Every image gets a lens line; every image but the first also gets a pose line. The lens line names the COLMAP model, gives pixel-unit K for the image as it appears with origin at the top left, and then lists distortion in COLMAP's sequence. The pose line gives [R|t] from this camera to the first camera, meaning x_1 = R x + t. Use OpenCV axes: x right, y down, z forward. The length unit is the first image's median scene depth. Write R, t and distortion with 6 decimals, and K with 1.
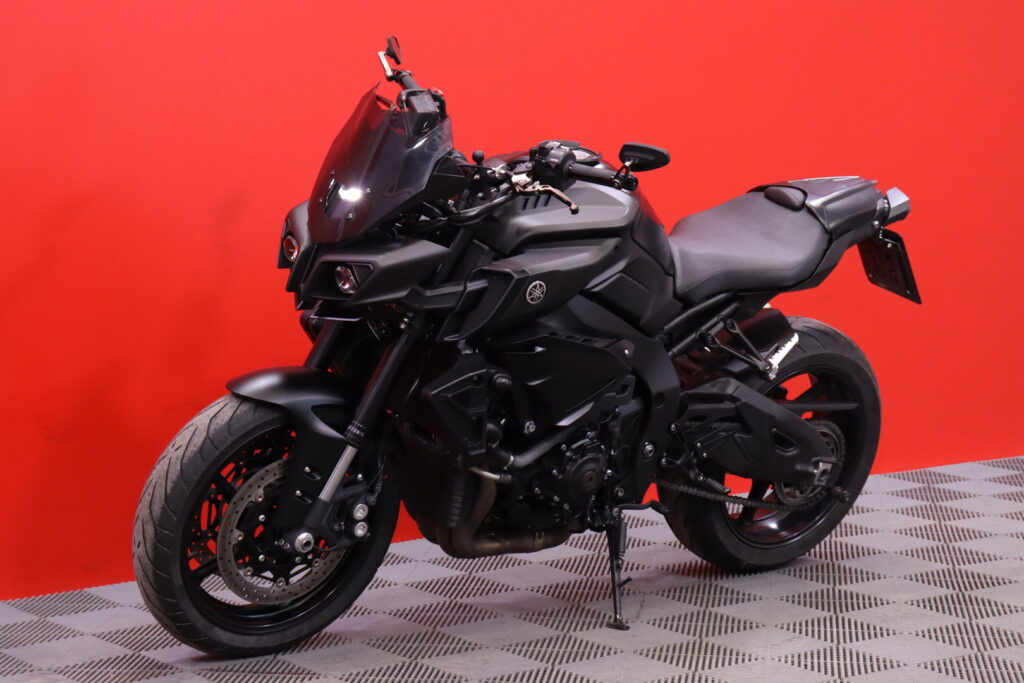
lens RADIAL K [[2617.1, 0, 512.1], [0, 2617.1, 341.1], [0, 0, 1]] dist [0.651462, 0.000000]
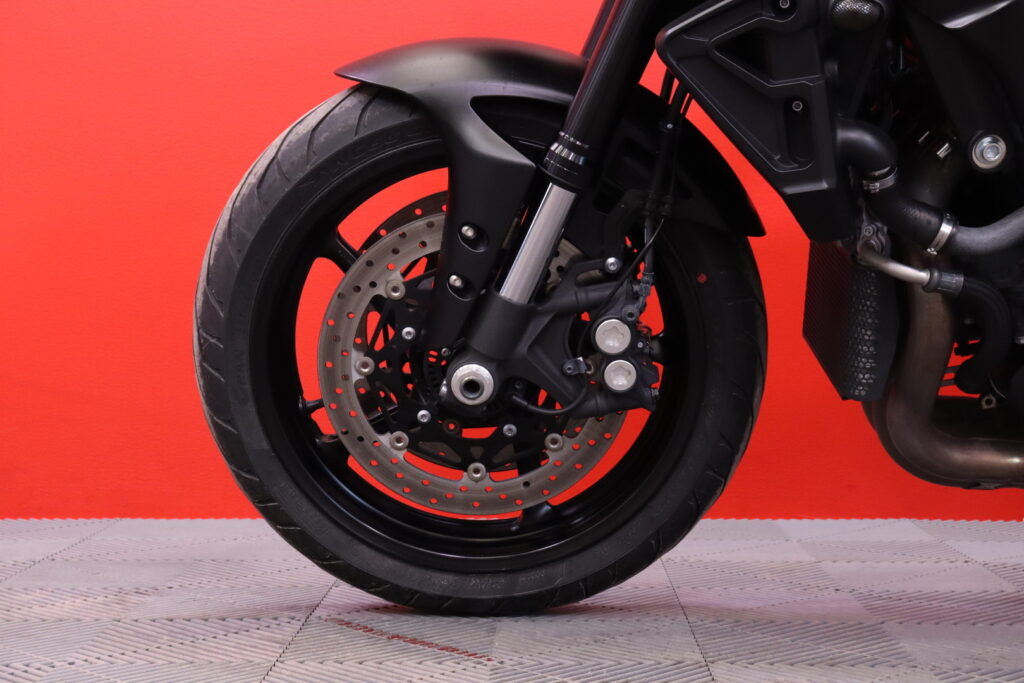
lens RADIAL K [[1763.8, 0, 511.9], [0, 1763.8, 341.9], [0, 0, 1]] dist [0.193799, 0.000000]
pose [[0.760832, 0.006688, -0.648915, 0.139288], [-0.064188, 0.995819, -0.064995, 0.089189], [0.645767, 0.091103, 0.758080, 0.755159]]
